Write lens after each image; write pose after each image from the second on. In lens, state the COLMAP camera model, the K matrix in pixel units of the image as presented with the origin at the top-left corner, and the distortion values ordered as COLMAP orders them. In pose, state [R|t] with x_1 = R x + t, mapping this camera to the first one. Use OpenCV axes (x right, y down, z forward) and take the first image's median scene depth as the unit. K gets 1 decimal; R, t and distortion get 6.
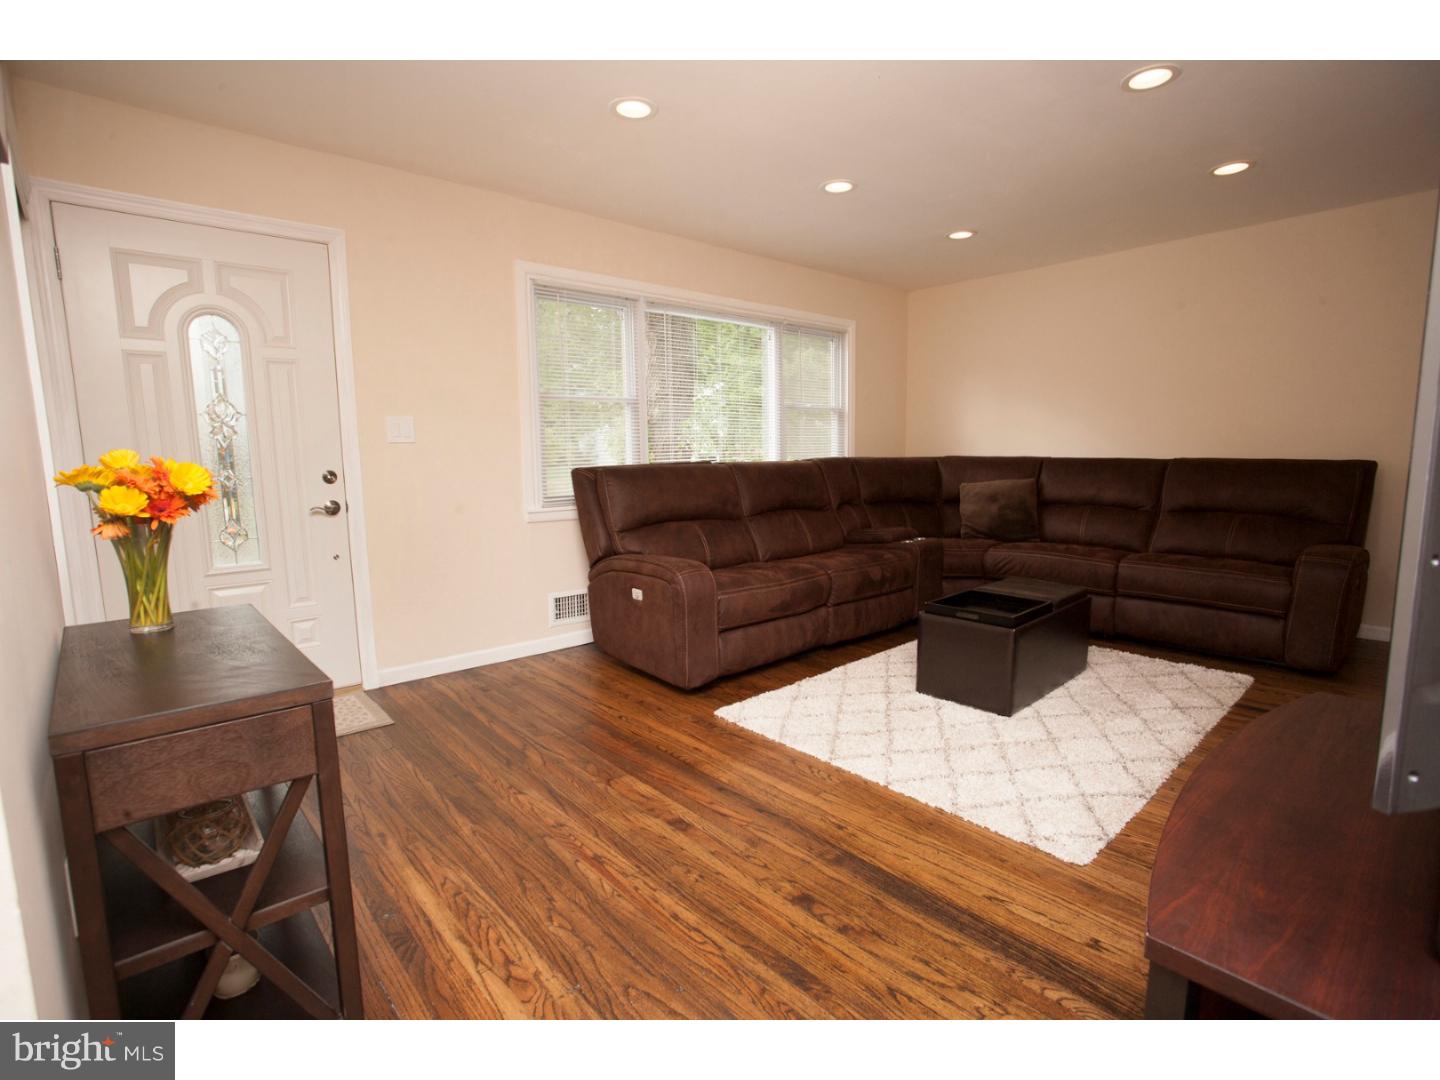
lens RADIAL K [[681.9, 0, 720.0], [0, 681.9, 540.0], [0, 0, 1]] dist [-0.000965, -0.000128]
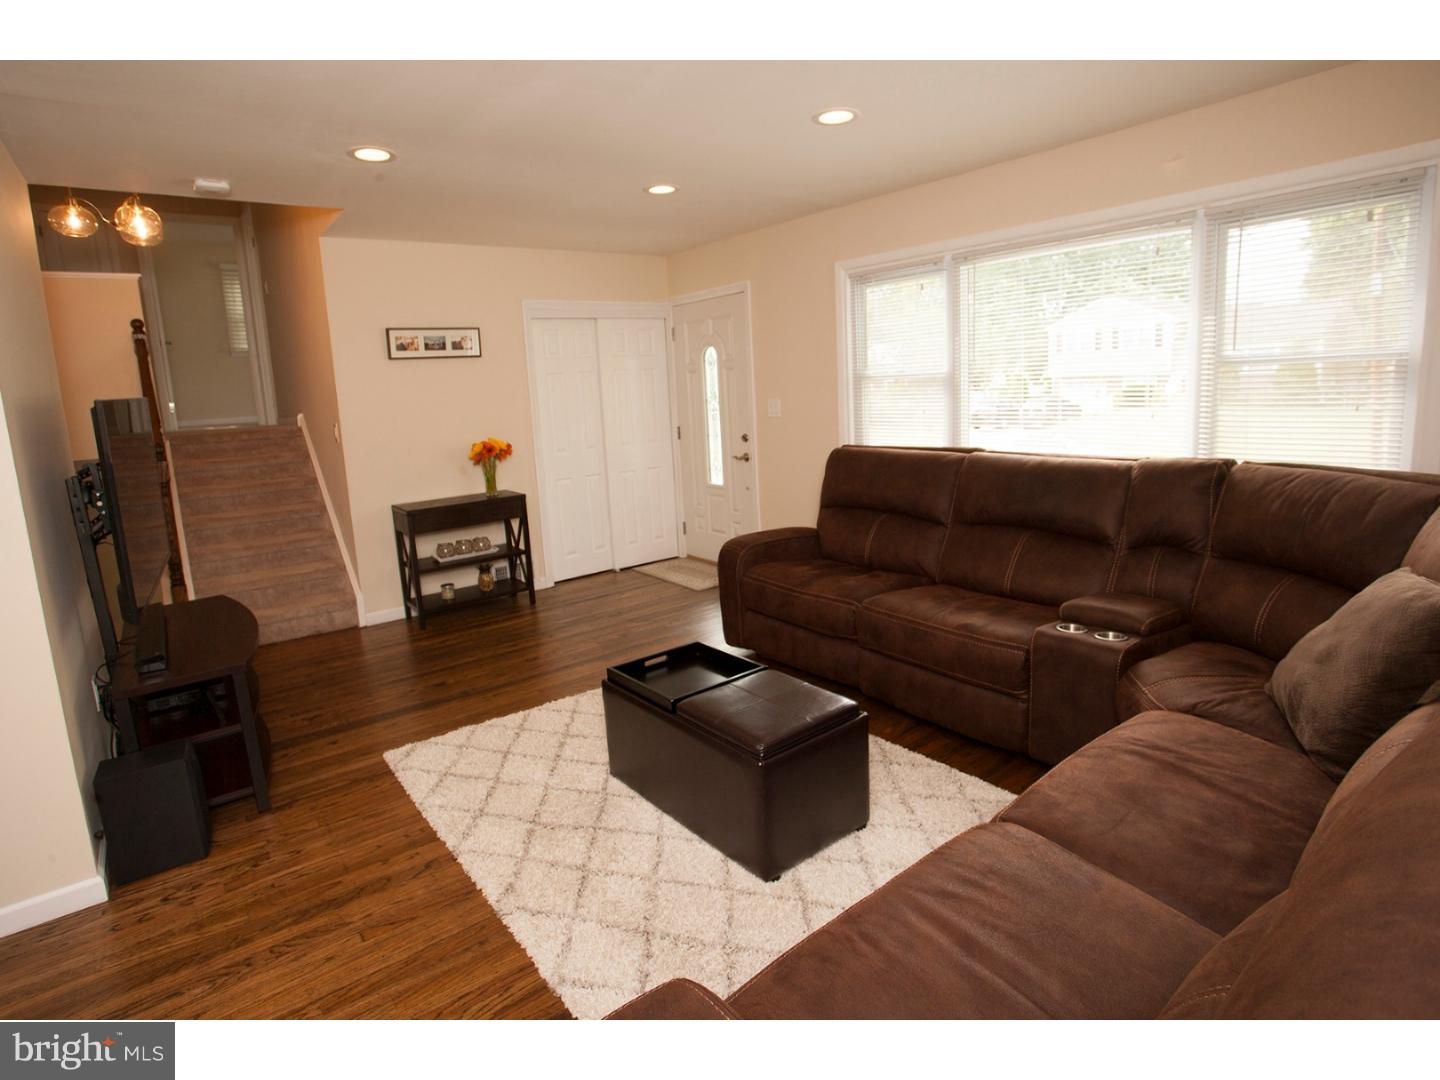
lens RADIAL K [[786.4, 0, 720.0], [0, 786.4, 540.0], [0, 0, 1]] dist [0.000074, 0.000034]
pose [[-0.084697, 0.213405, -0.973285, 1.285973], [-0.075982, 0.972568, 0.219860, -0.264920], [0.993505, 0.092574, -0.066159, 1.116389]]
